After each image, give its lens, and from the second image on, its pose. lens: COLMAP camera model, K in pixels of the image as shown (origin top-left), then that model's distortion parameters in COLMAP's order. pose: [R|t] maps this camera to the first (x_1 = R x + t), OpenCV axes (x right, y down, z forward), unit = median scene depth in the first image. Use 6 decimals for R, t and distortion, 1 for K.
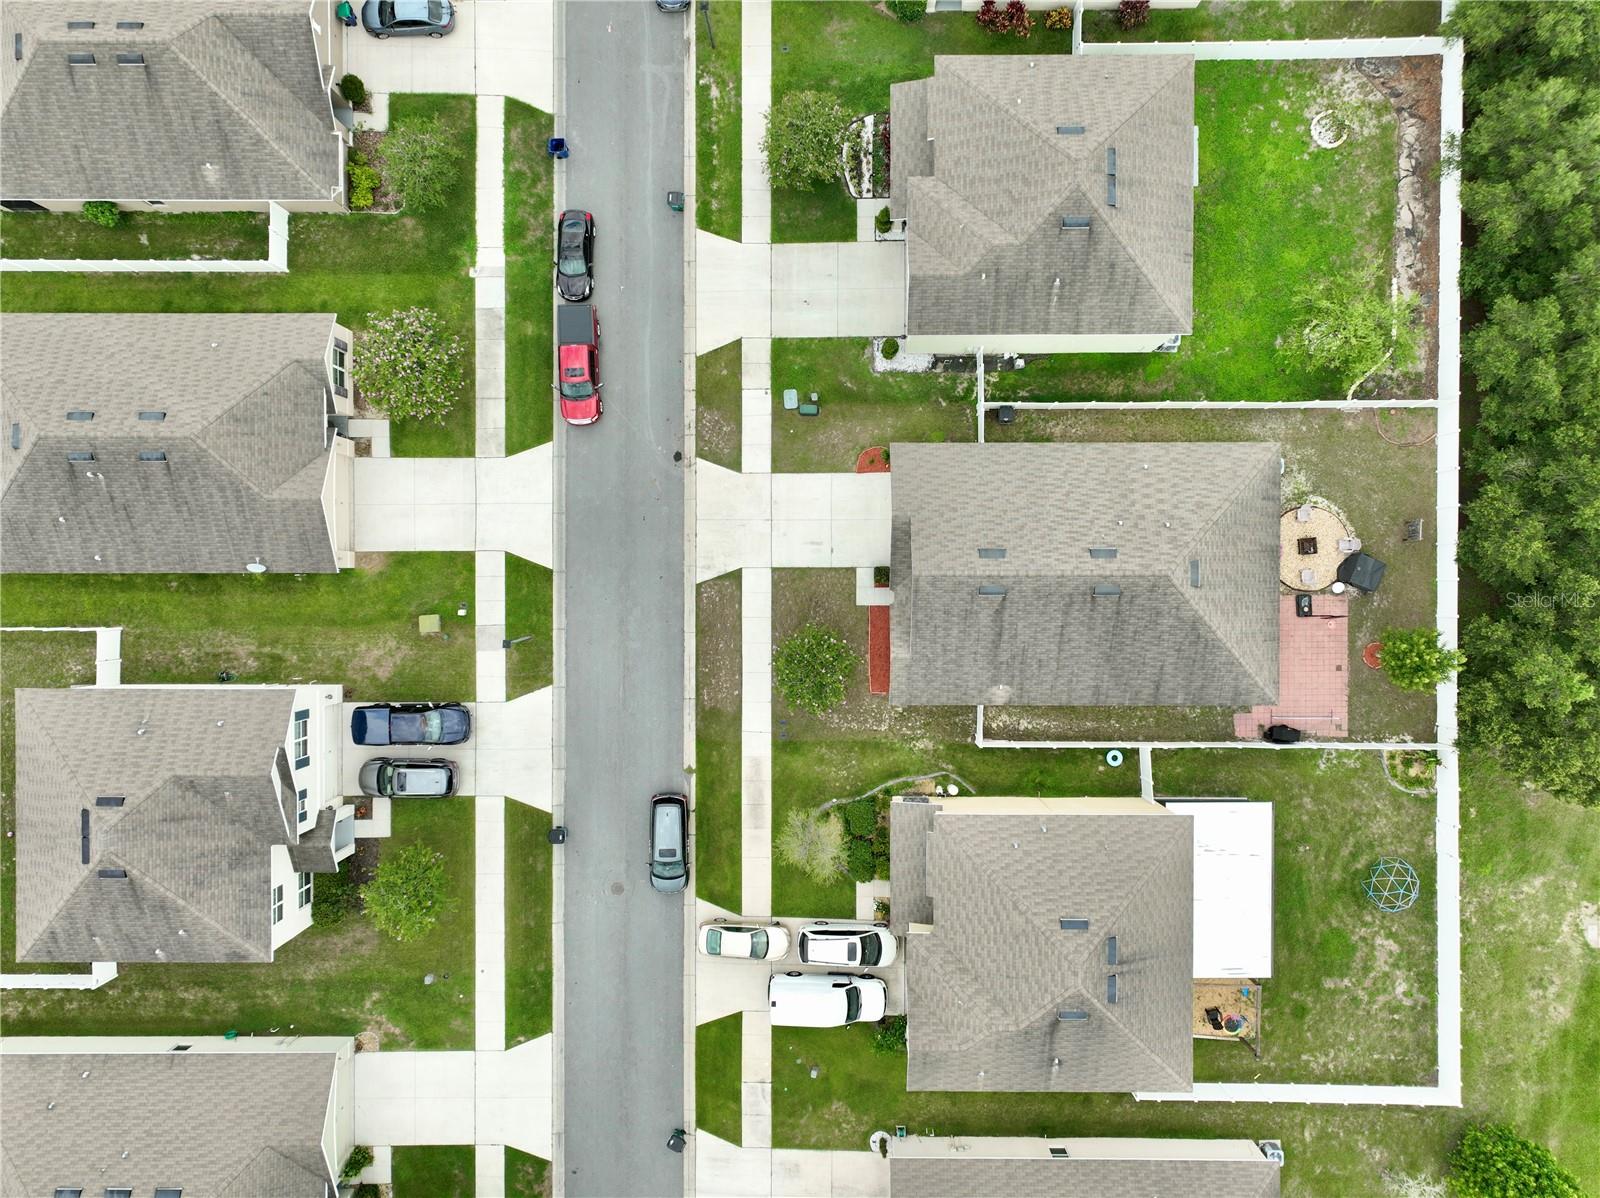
lens RADIAL K [[1115.4, 0, 793.3], [0, 1115.4, 582.1], [0, 0, 1]] dist [-0.001340, 0.006713]
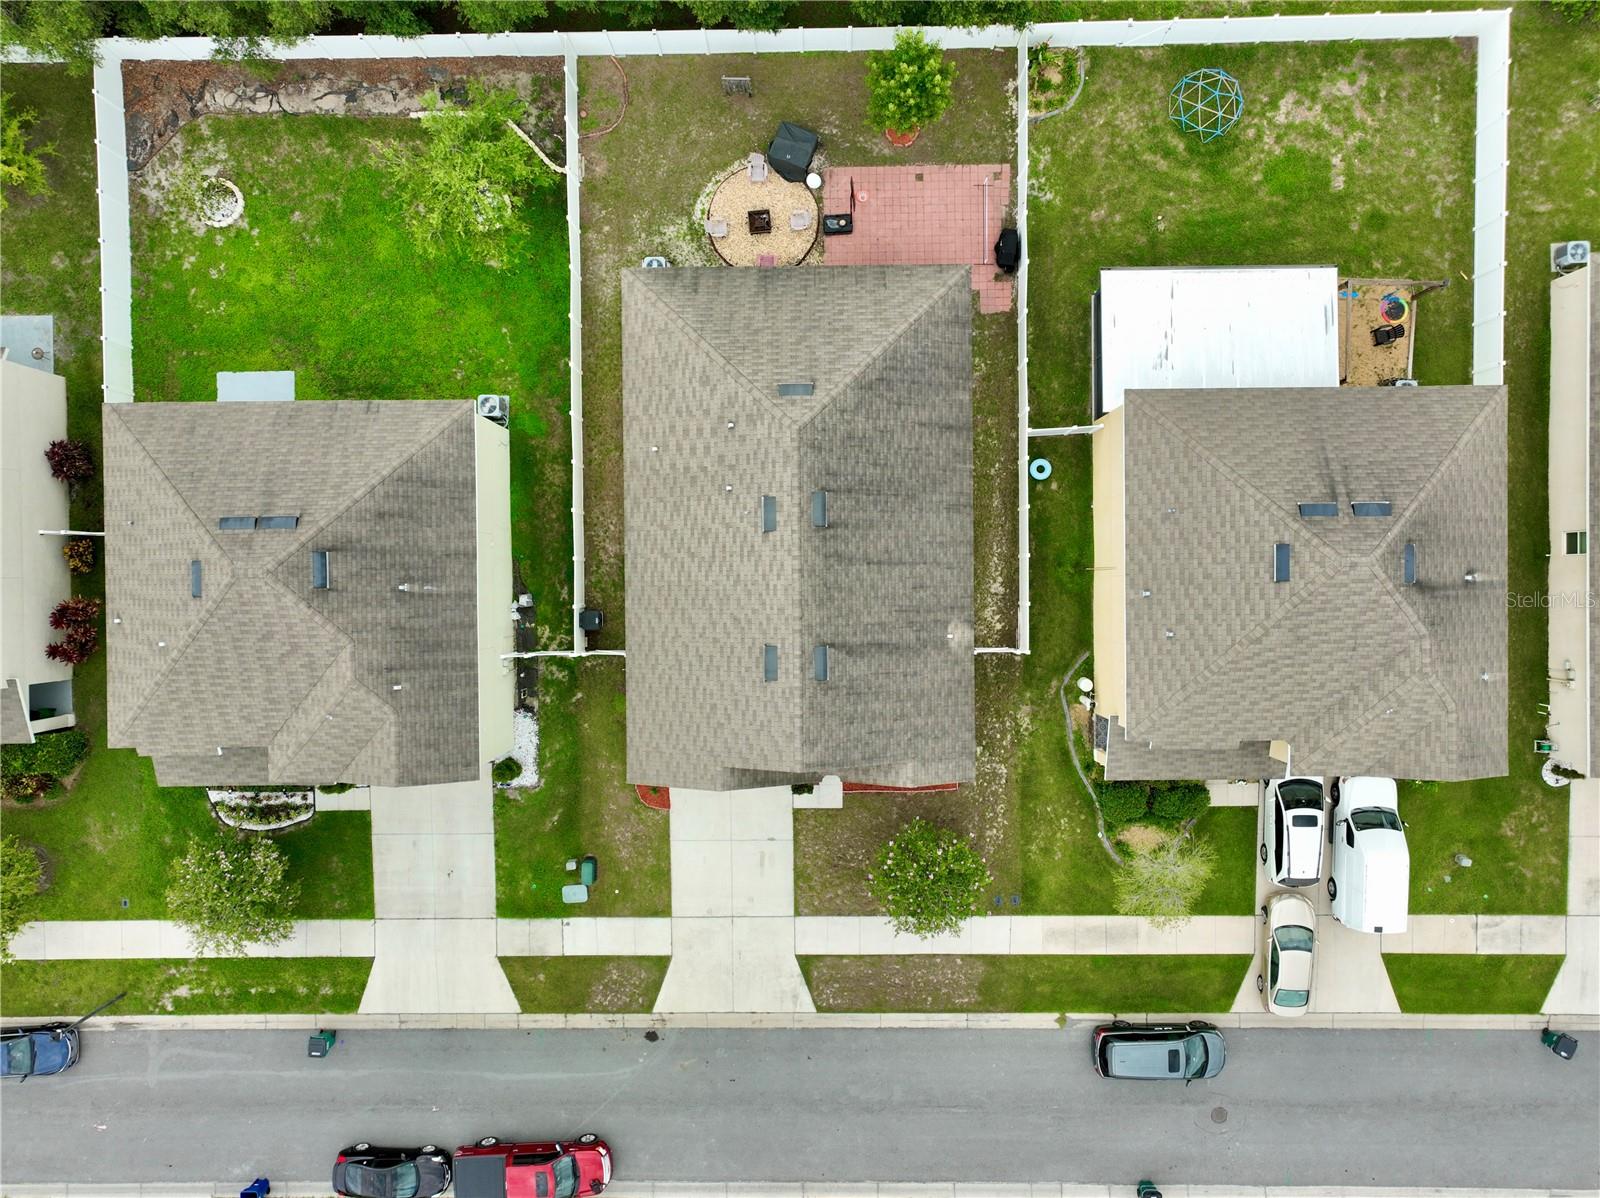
lens RADIAL K [[1115.4, 0, 793.3], [0, 1115.4, 582.1], [0, 0, 1]] dist [-0.001340, 0.006713]
pose [[-0.009322, -0.999953, 0.002761, 0.212087], [0.999673, -0.009385, -0.023807, 0.006606], [0.023832, 0.002538, 0.999713, 0.238223]]
